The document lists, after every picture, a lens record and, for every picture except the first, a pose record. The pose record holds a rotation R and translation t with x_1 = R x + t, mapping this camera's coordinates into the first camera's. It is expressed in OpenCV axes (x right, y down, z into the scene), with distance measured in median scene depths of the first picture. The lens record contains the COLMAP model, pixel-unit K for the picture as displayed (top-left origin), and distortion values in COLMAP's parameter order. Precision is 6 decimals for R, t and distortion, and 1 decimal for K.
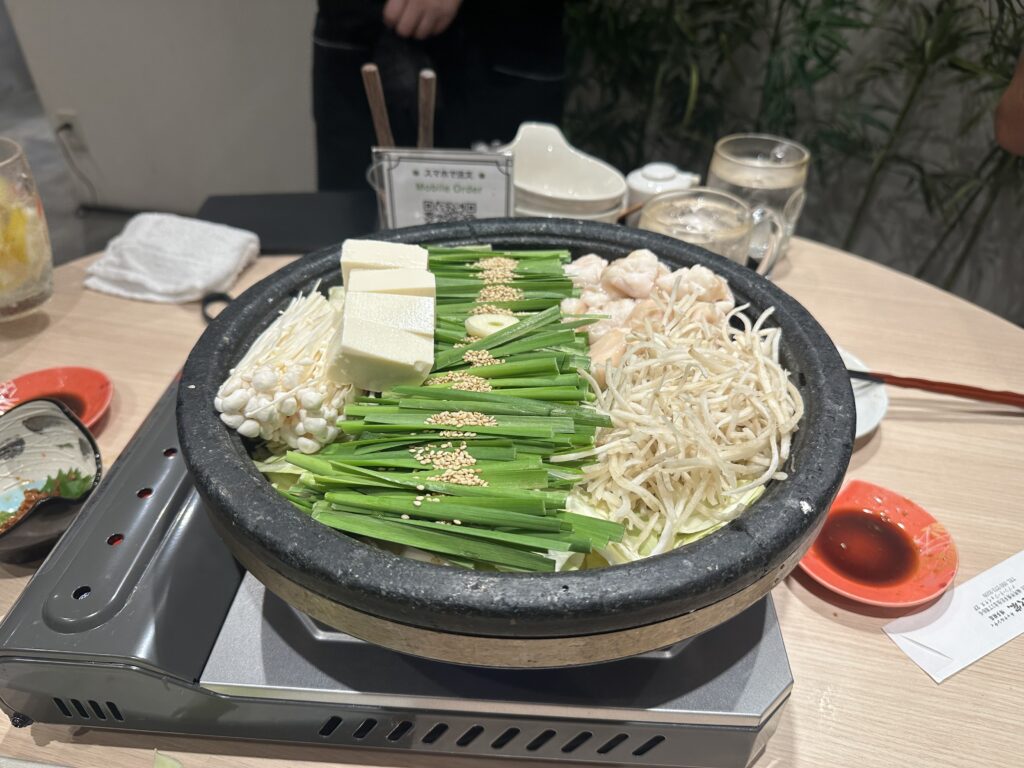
lens RADIAL K [[768.0, 0, 522.0], [0, 768.0, 408.6], [0, 0, 1]] dist [-0.047388, 0.014235]
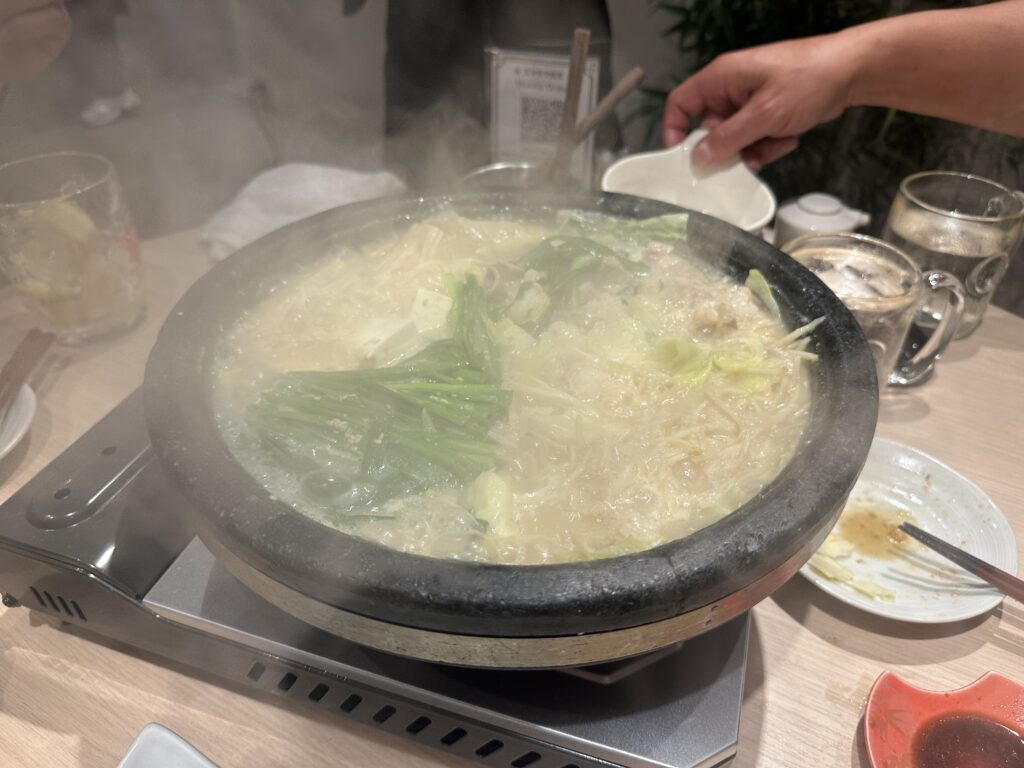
lens RADIAL K [[768.0, 0, 521.4], [0, 768.0, 393.2], [0, 0, 1]] dist [-0.047388, 0.014235]
pose [[0.966239, 0.154132, -0.206458, 0.280683], [-0.154625, 0.987876, 0.013842, -0.010349], [0.206088, 0.018549, 0.978358, 0.112205]]
